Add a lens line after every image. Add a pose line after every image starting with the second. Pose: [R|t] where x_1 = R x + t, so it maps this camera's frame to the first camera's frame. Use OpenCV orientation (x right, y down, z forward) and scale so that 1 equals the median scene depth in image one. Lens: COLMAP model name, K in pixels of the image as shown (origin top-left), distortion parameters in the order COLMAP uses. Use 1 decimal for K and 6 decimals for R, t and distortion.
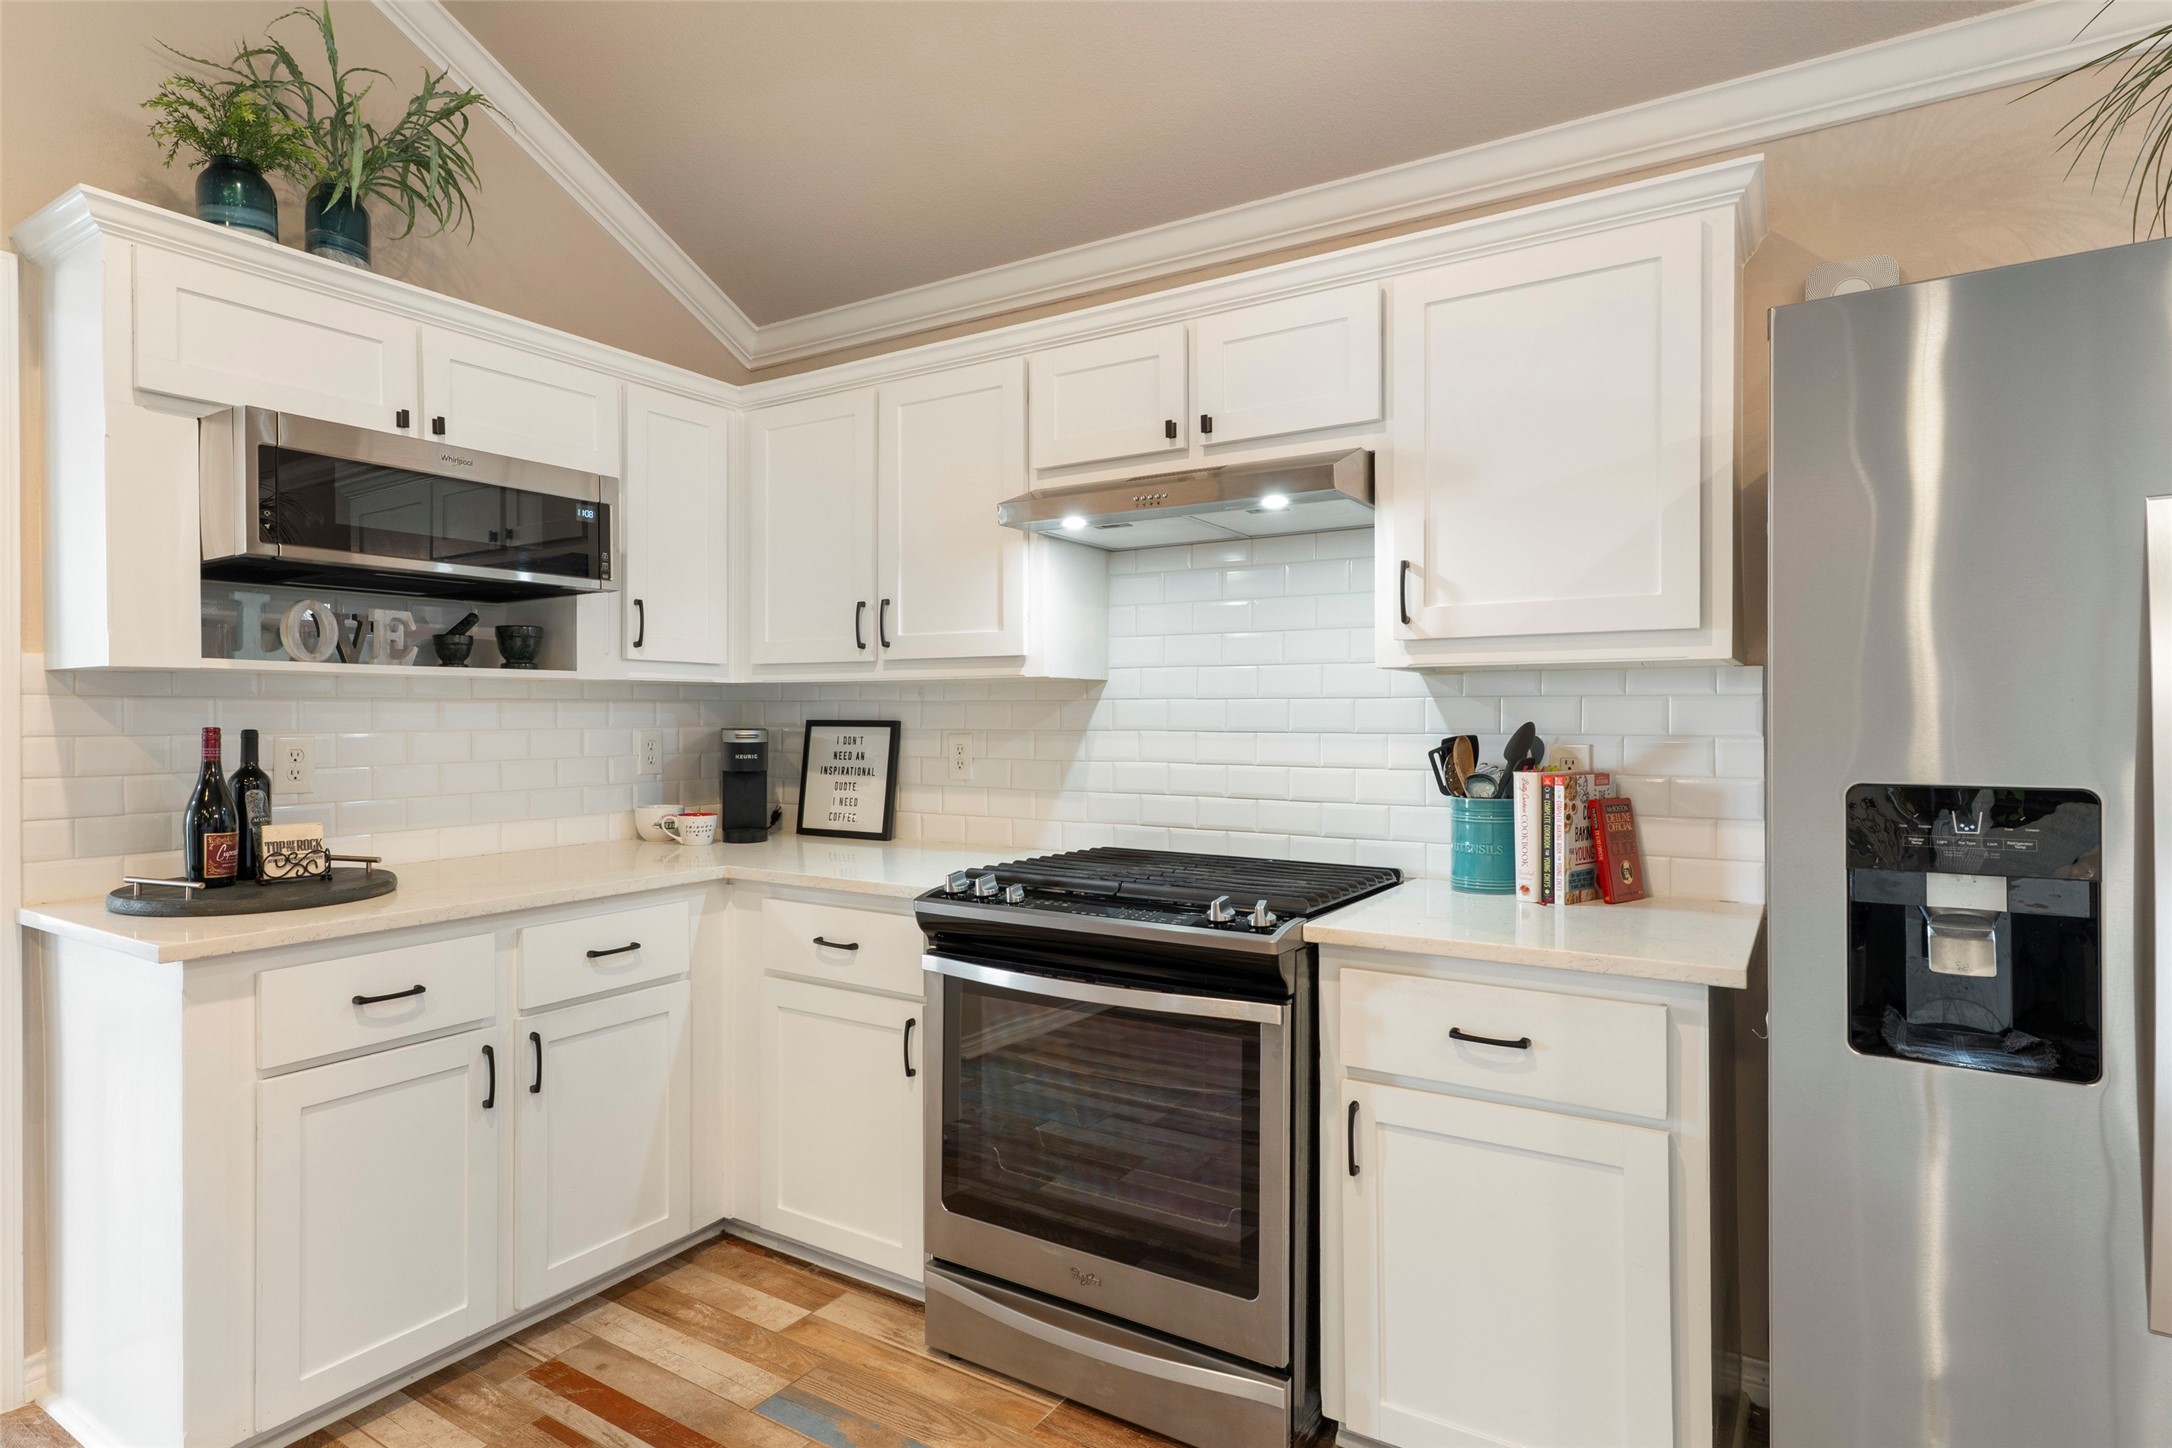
lens RADIAL K [[1155.5, 0, 1086.0], [0, 1155.5, 724.0], [0, 0, 1]] dist [-0.001552, -0.000882]
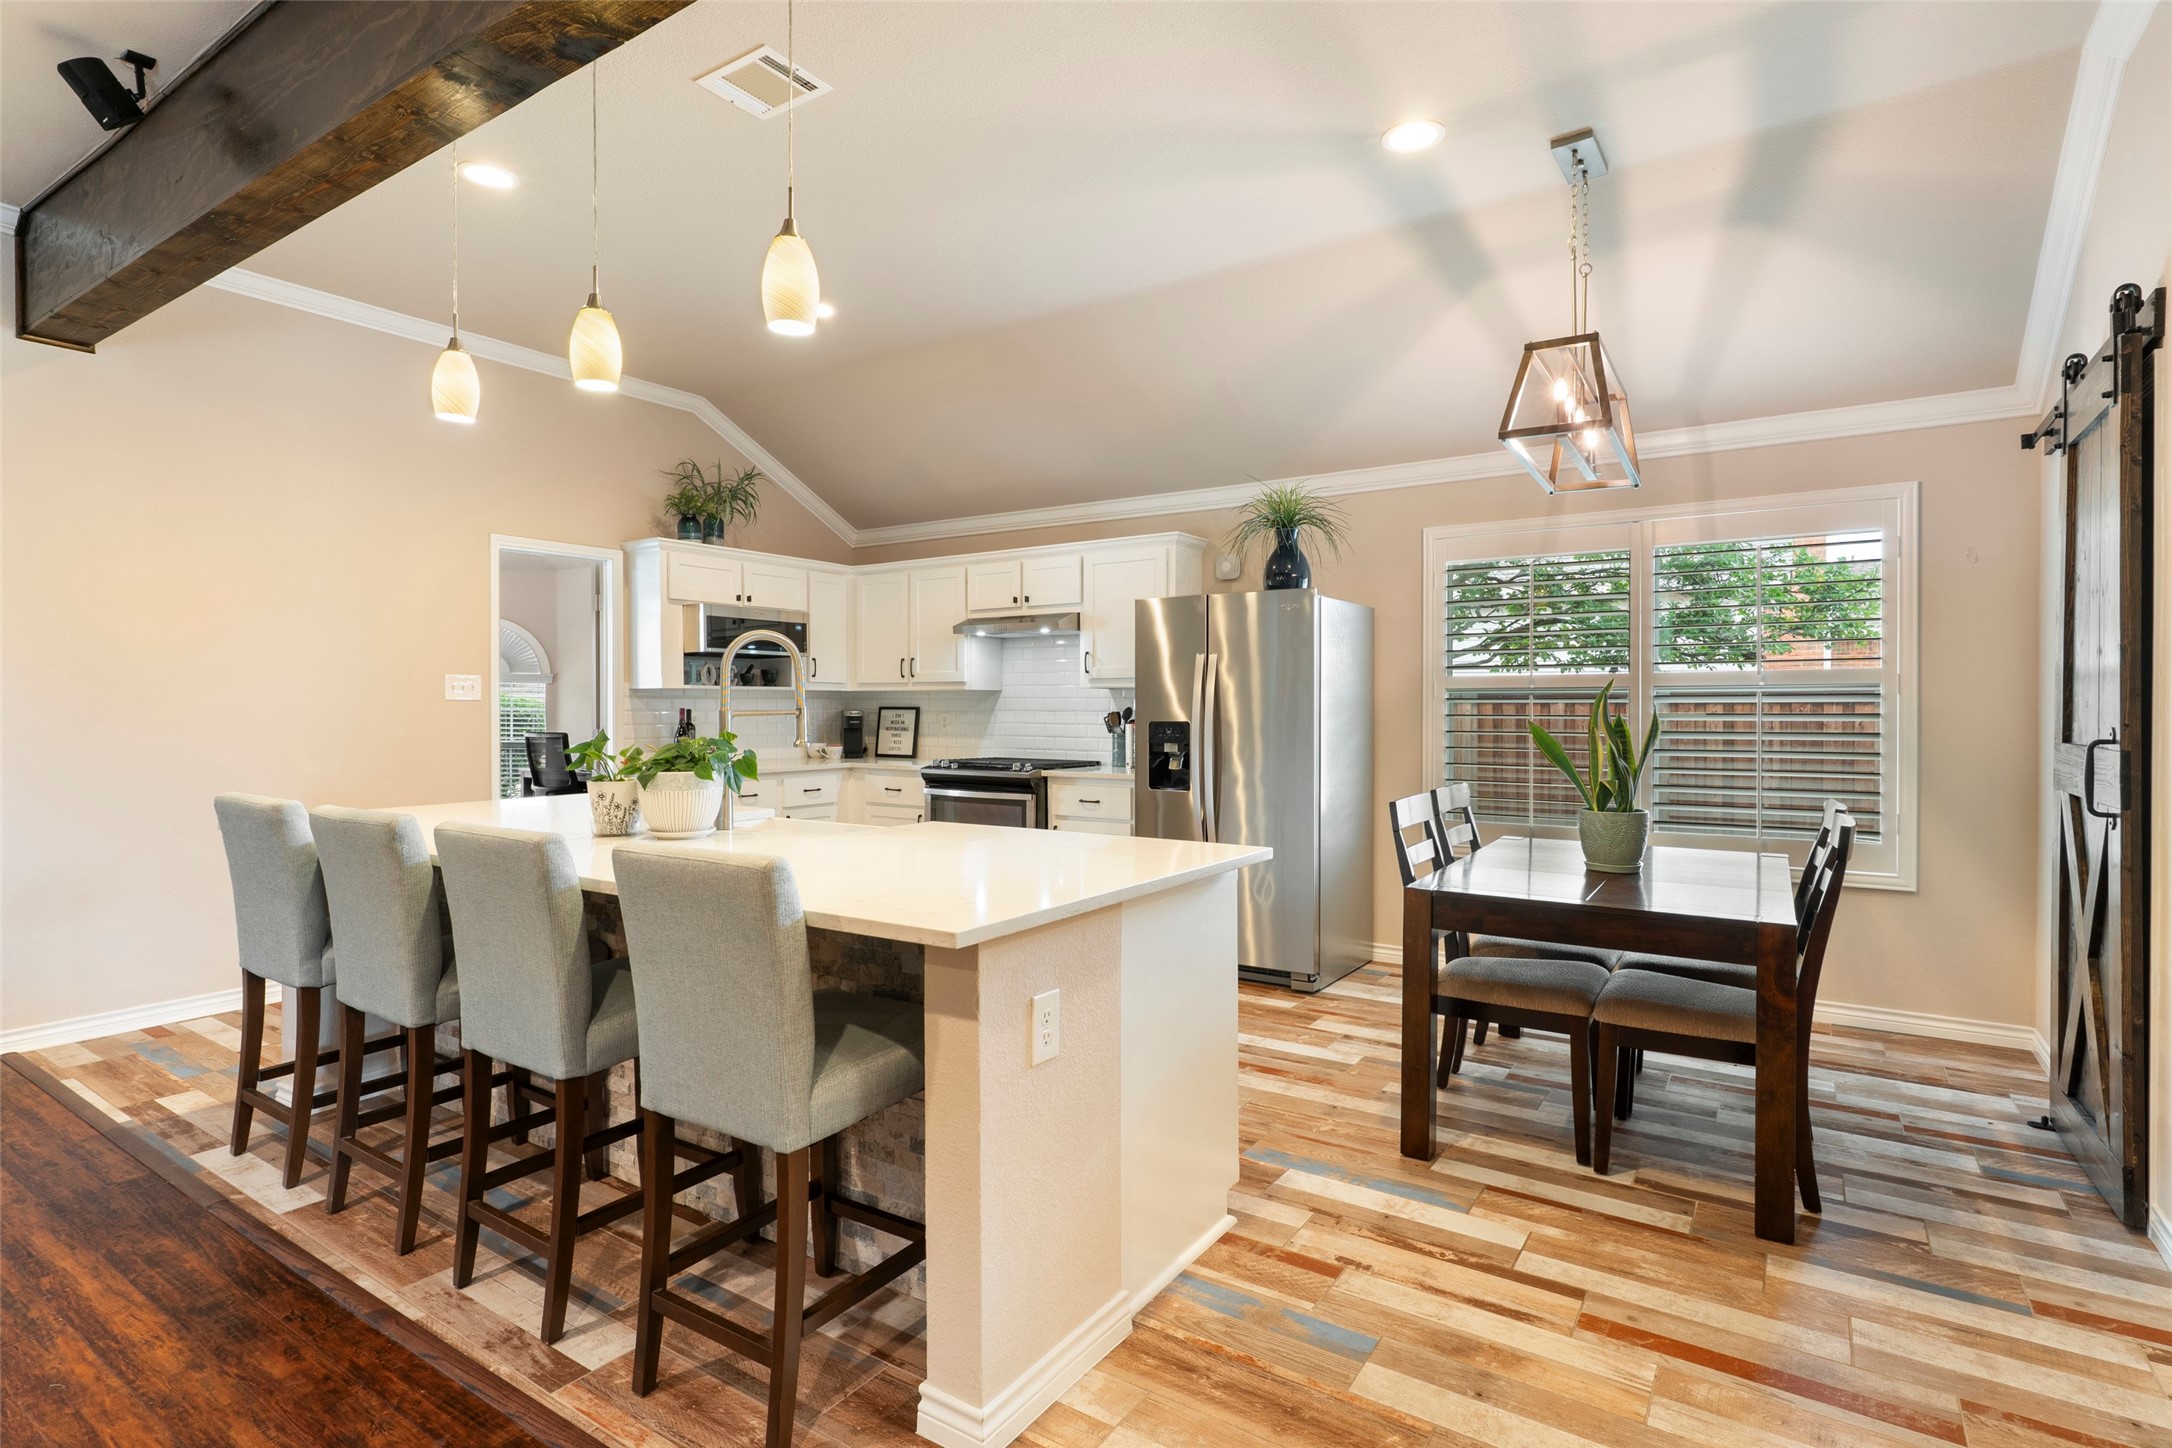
lens RADIAL K [[1059.4, 0, 1077.4], [0, 1059.4, 718.0], [0, 0, 1]] dist [0.001259, -0.000079]
pose [[0.999428, 0.001659, -0.033791, 0.303963], [-0.001558, 0.999994, 0.003004, 0.016600], [0.033796, -0.002949, 0.999424, -1.490453]]
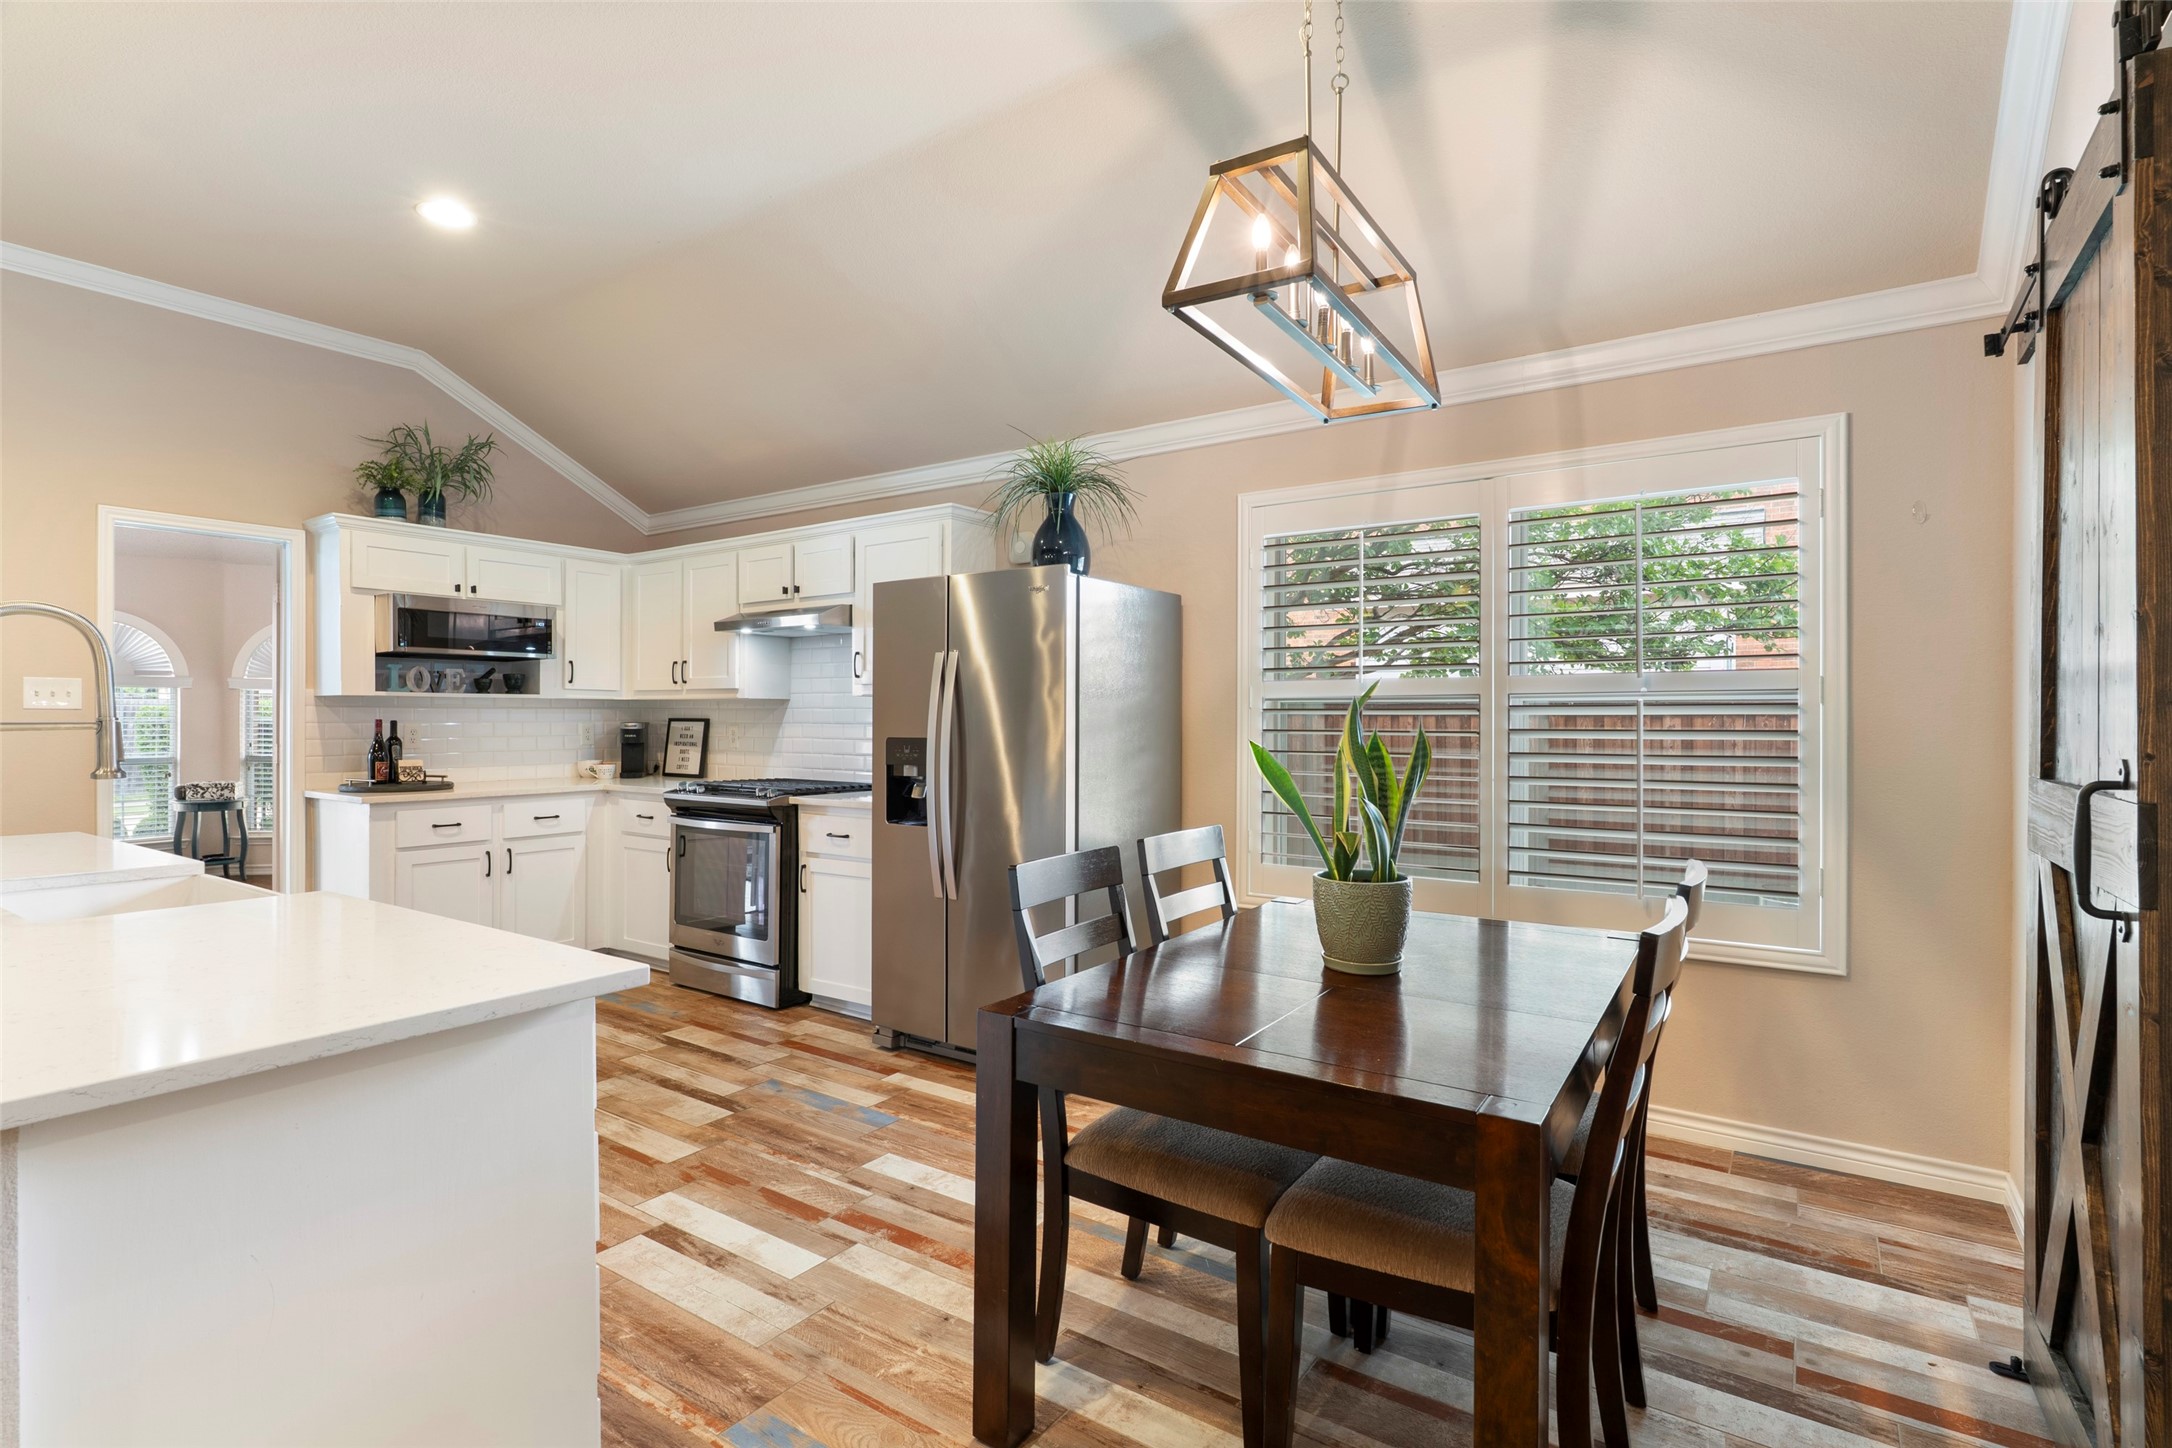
lens RADIAL K [[1039.4, 0, 1072.3], [0, 1039.4, 721.9], [0, 0, 1]] dist [-0.004099, 0.000181]
pose [[0.998914, 0.003503, -0.046470, 0.730573], [-0.003702, 0.999984, -0.004193, 0.010829], [0.046455, 0.004361, 0.998911, -1.013876]]
